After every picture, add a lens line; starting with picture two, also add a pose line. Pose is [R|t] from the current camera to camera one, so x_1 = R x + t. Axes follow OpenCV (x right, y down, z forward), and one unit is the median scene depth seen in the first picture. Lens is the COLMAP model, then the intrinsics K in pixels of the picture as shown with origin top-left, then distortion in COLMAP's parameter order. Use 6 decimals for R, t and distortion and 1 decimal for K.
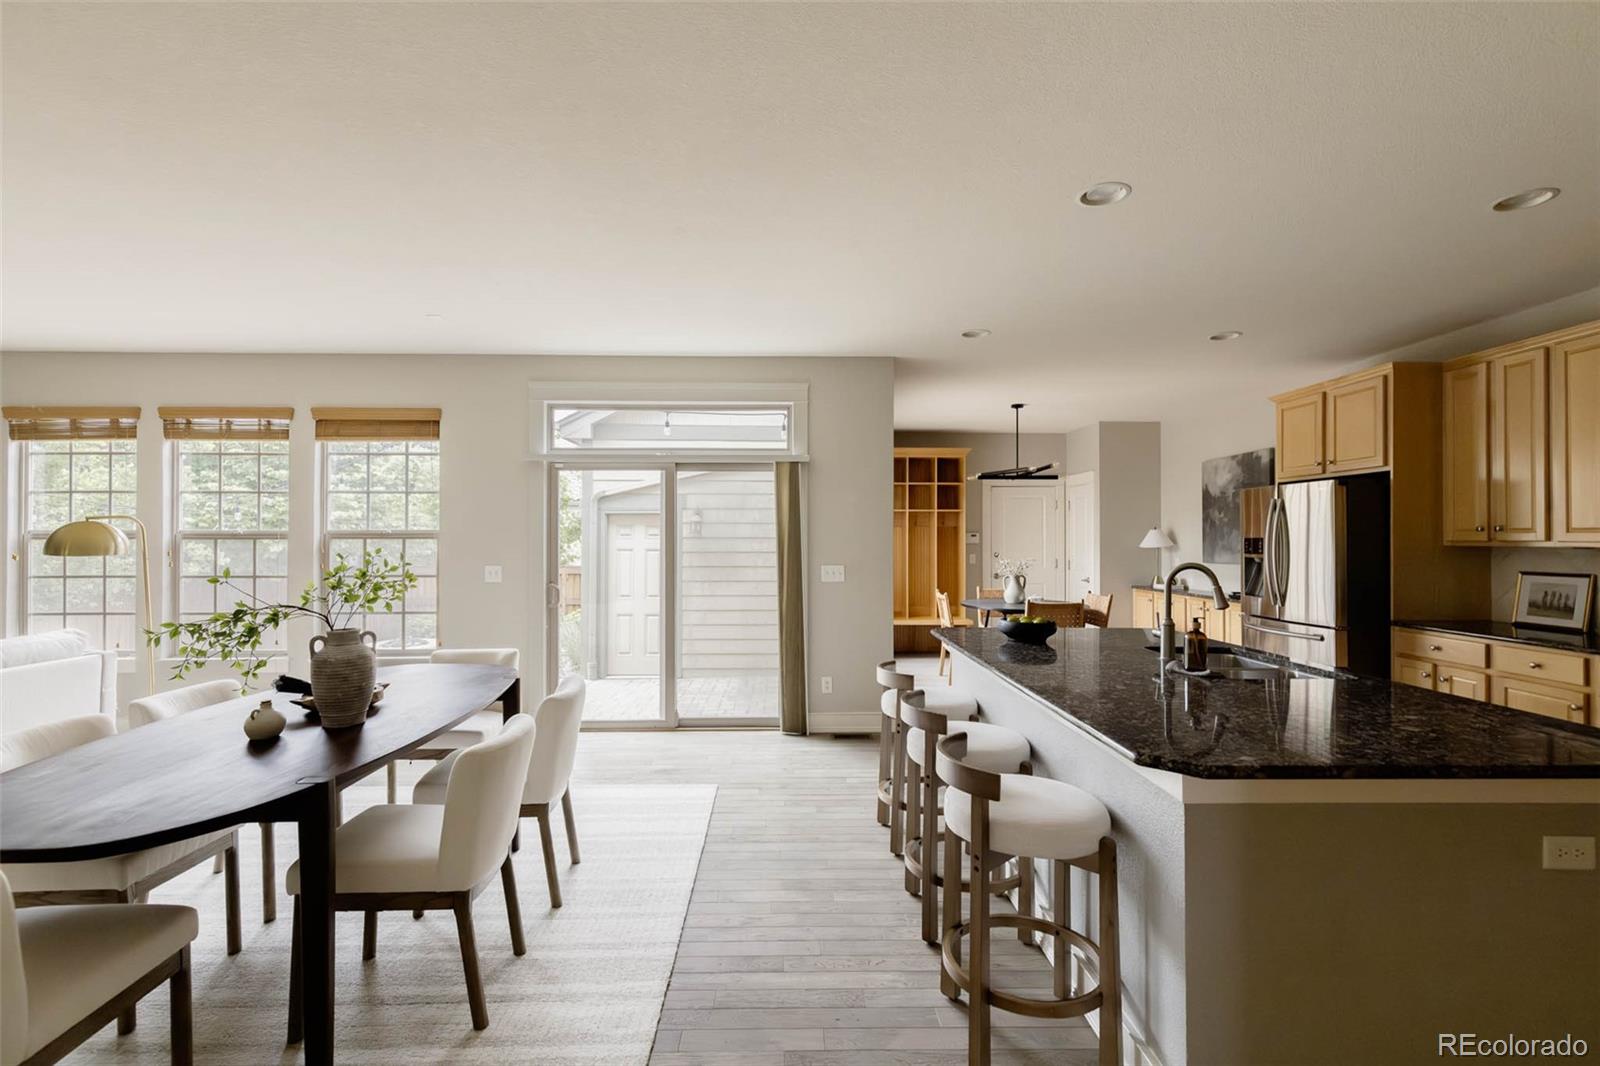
lens RADIAL K [[720.6, 0, 792.6], [0, 720.6, 533.0], [0, 0, 1]] dist [0.004815, -0.000088]
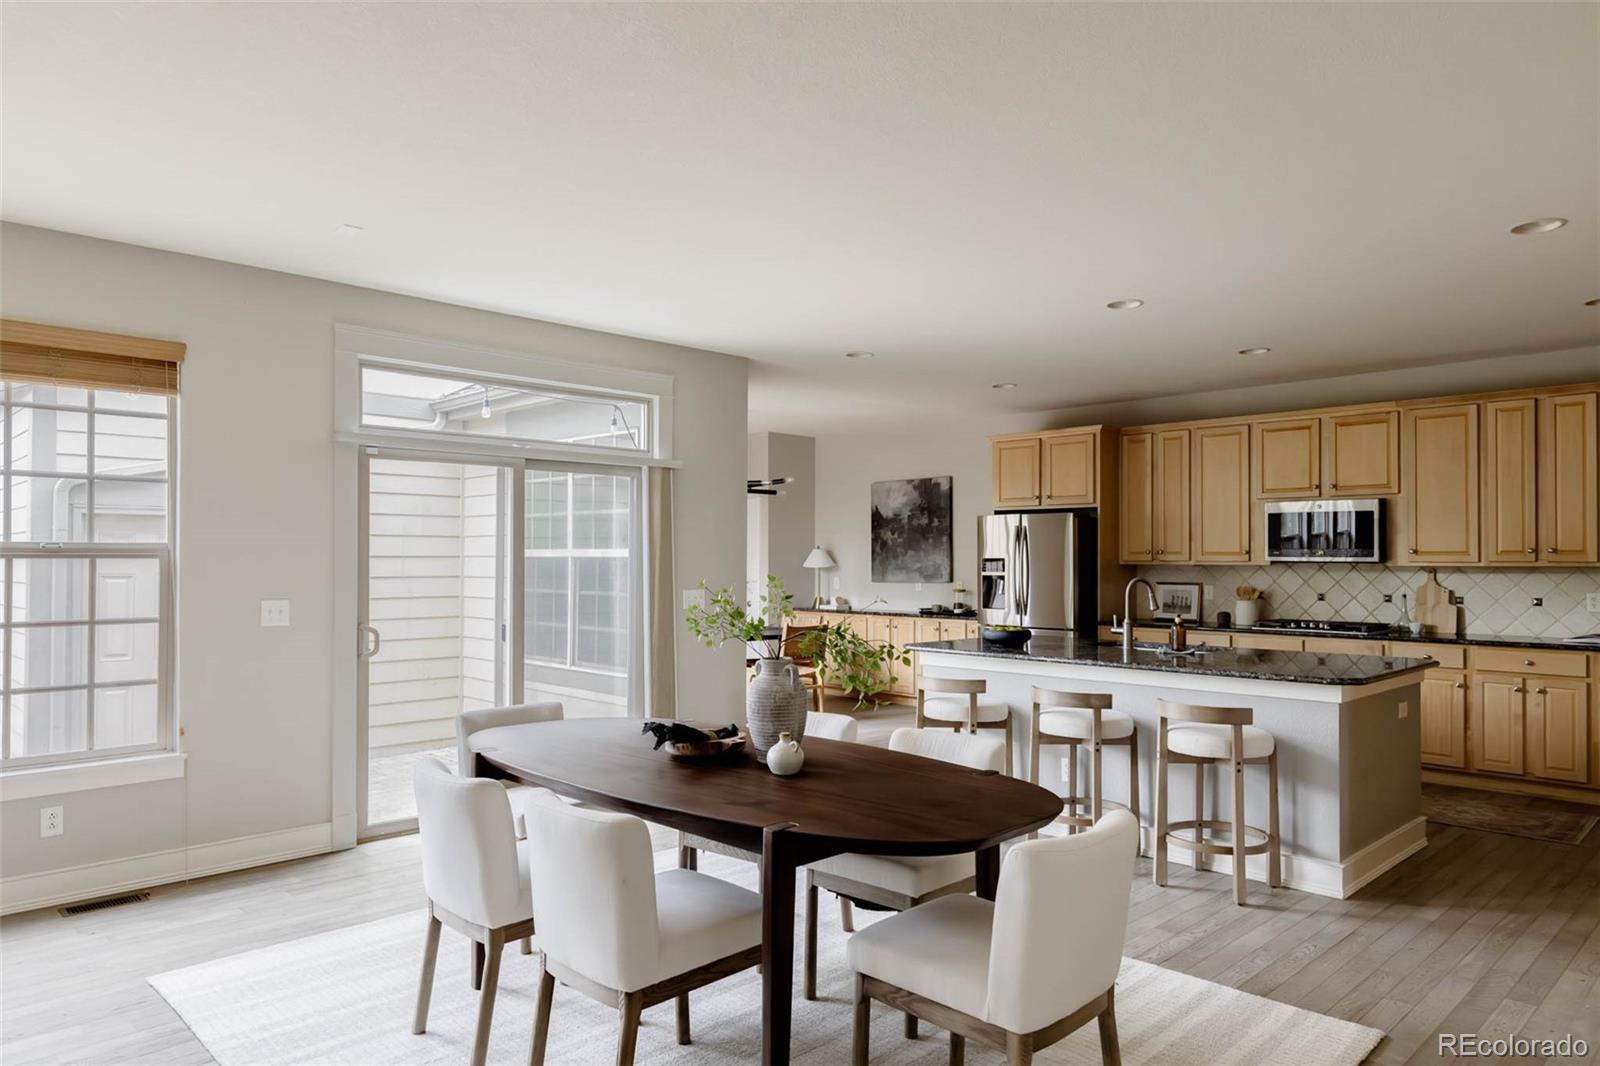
lens RADIAL K [[1030.0, 0, 810.8], [0, 1030.0, 548.3], [0, 0, 1]] dist [0.005792, 0.001142]
pose [[0.723877, 0.007873, 0.689884, -0.692517], [-0.007568, 0.999965, -0.003471, -0.000995], [-0.689887, -0.002709, 0.723912, 0.006004]]
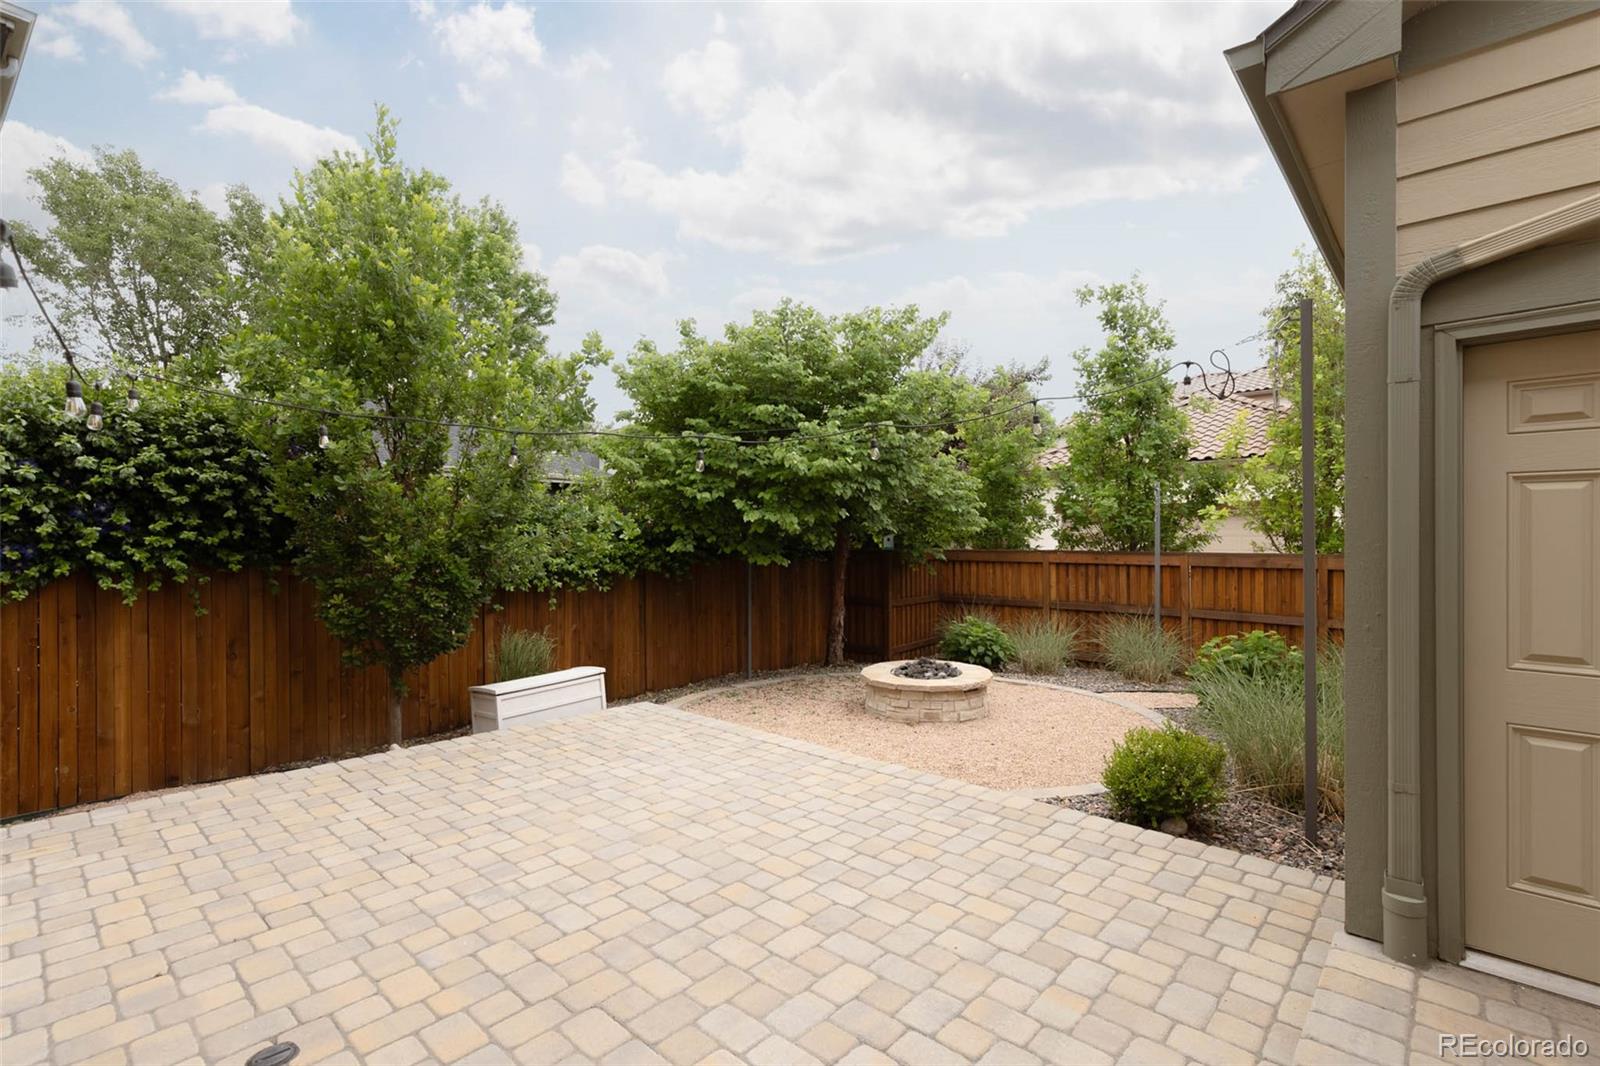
lens RADIAL K [[720.6, 0, 792.6], [0, 720.6, 533.0], [0, 0, 1]] dist [0.004815, -0.000088]
pose [[0.723723, -0.000975, -0.690090, -0.429599], [0.008908, 0.999929, 0.007930, 0.066518], [0.690033, -0.011886, 0.723680, 1.080661]]
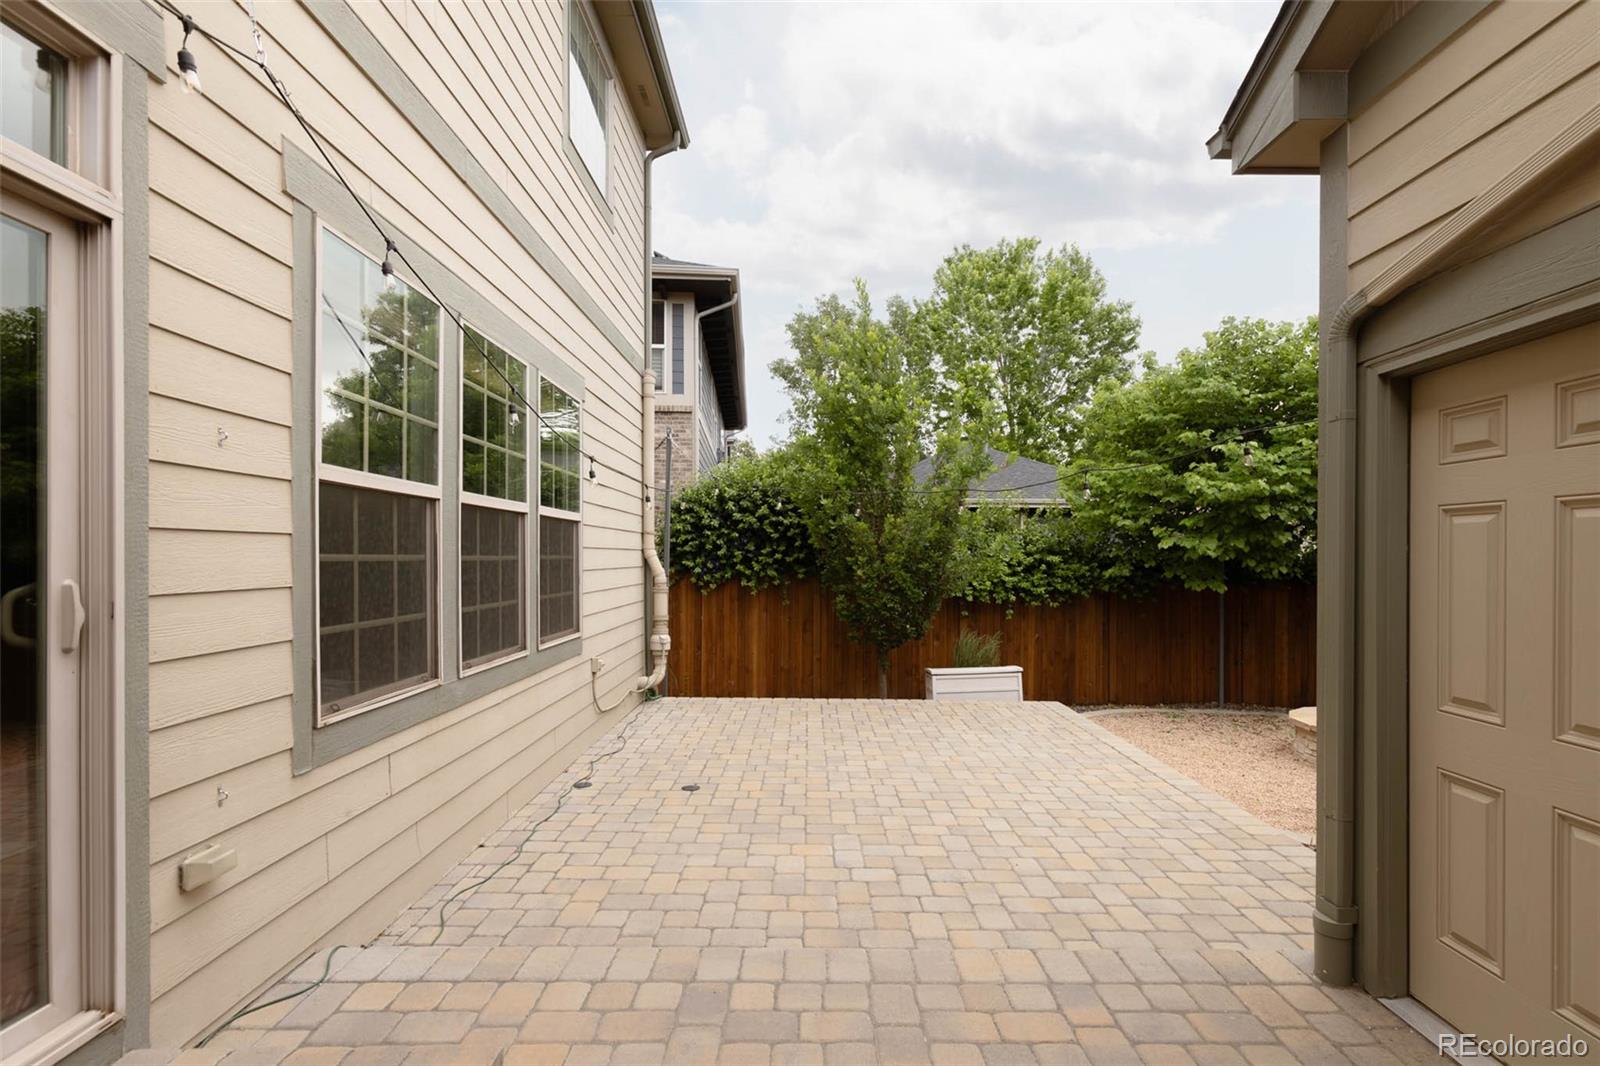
lens RADIAL K [[716.1, 0, 815.2], [0, 716.1, 551.9], [0, 0, 1]] dist [0.001057, -0.000541]
pose [[-0.004226, -0.001546, -0.999990, 0.007481], [0.005866, 0.999982, -0.001570, 0.062545], [0.999974, -0.005873, -0.004217, 1.344026]]
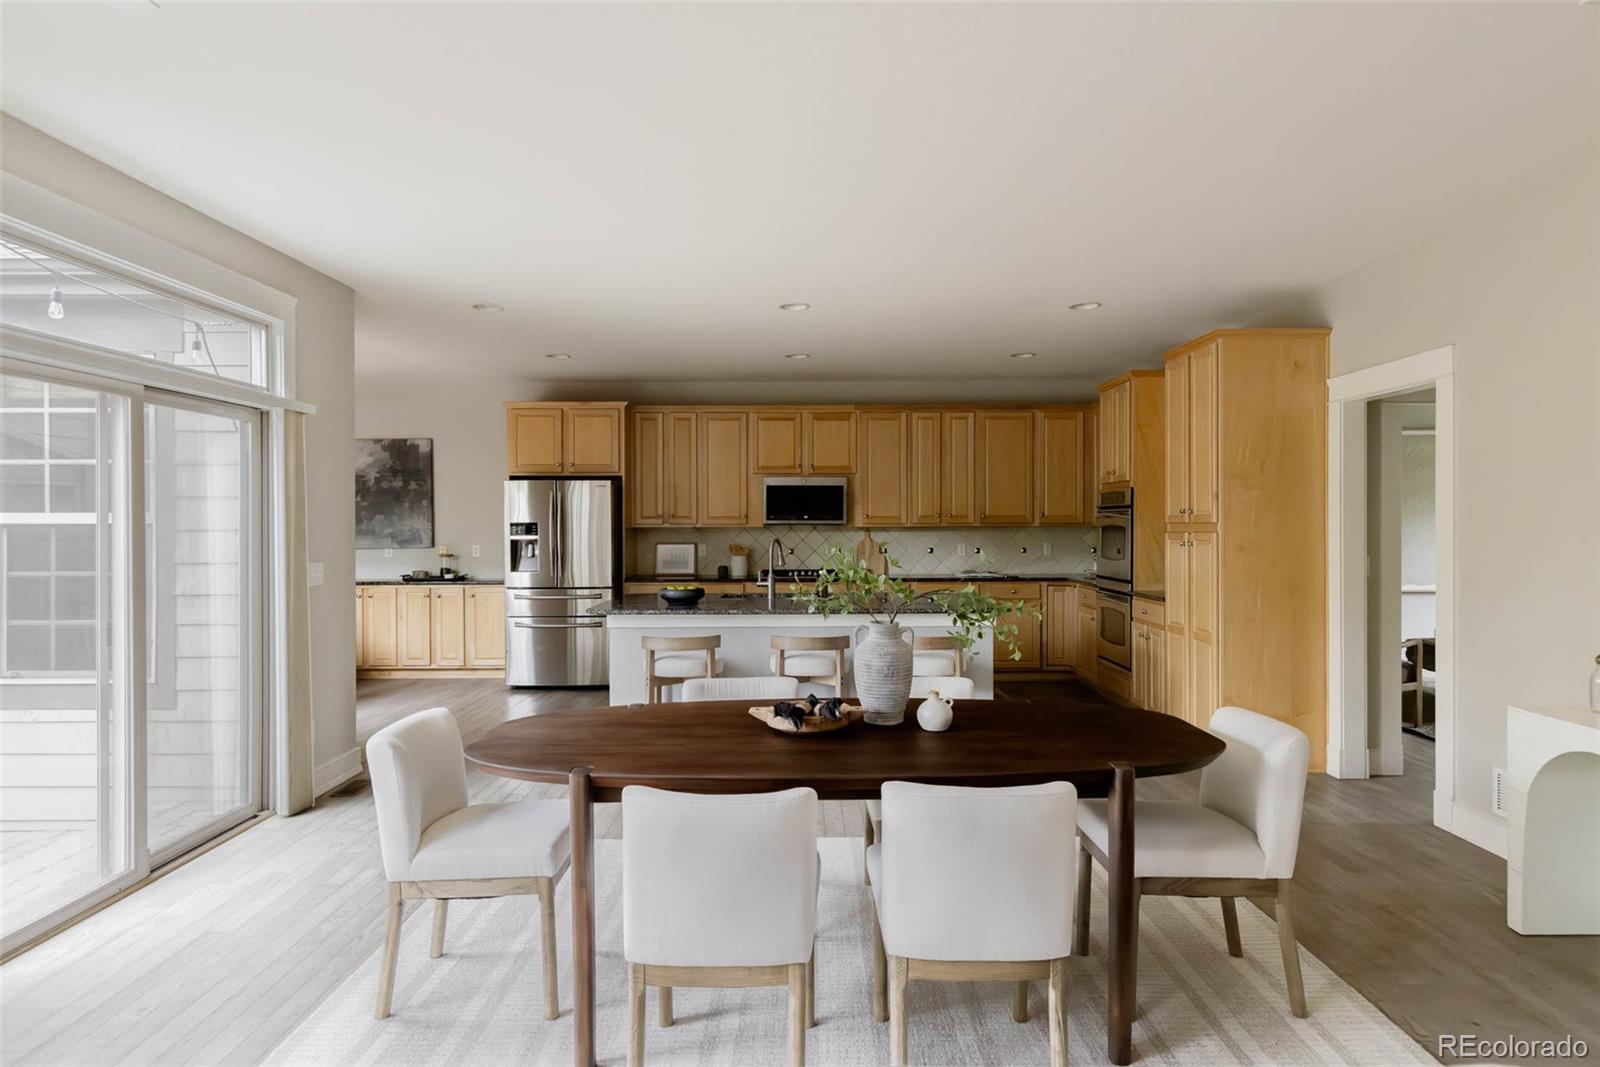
lens RADIAL K [[923.5, 0, 807.1], [0, 923.5, 524.7], [0, 0, 1]] dist [0.003958, 0.000389]
pose [[0.020991, -0.004333, 0.999770, -0.843429], [-0.005976, 0.999972, 0.004460, 0.000849], [-0.999762, -0.006068, 0.020964, 0.488575]]
